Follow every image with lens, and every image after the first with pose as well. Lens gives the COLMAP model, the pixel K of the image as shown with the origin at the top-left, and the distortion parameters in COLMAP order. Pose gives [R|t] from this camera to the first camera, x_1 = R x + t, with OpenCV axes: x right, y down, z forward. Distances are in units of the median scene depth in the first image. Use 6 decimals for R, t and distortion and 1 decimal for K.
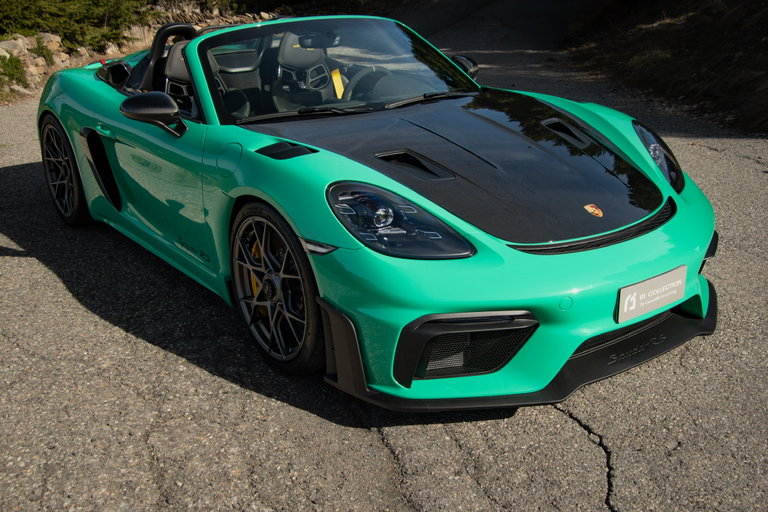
lens RADIAL K [[824.8, 0, 379.3], [0, 824.8, 257.6], [0, 0, 1]] dist [0.094667, 0.000000]
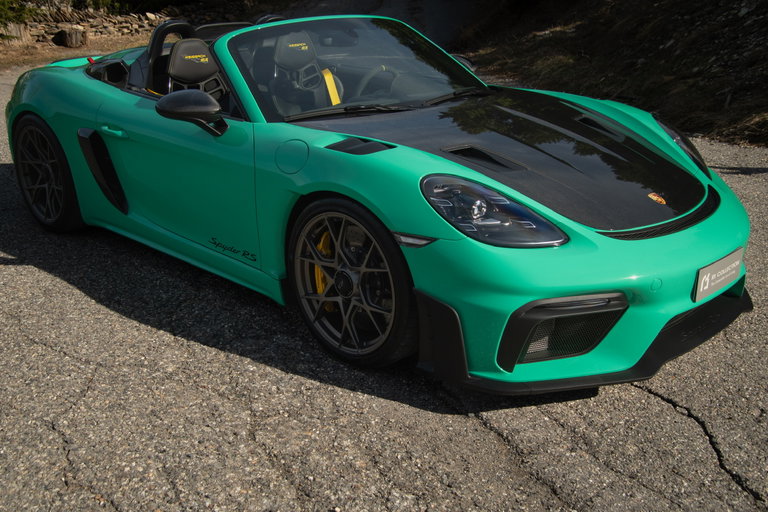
lens RADIAL K [[824.8, 0, 389.5], [0, 824.8, 255.7], [0, 0, 1]] dist [0.094667, 0.000000]
pose [[0.987332, -0.030829, 0.155644, -0.246327], [0.031942, 0.999479, -0.004655, 0.010330], [-0.155420, 0.009567, 0.987802, -0.002341]]
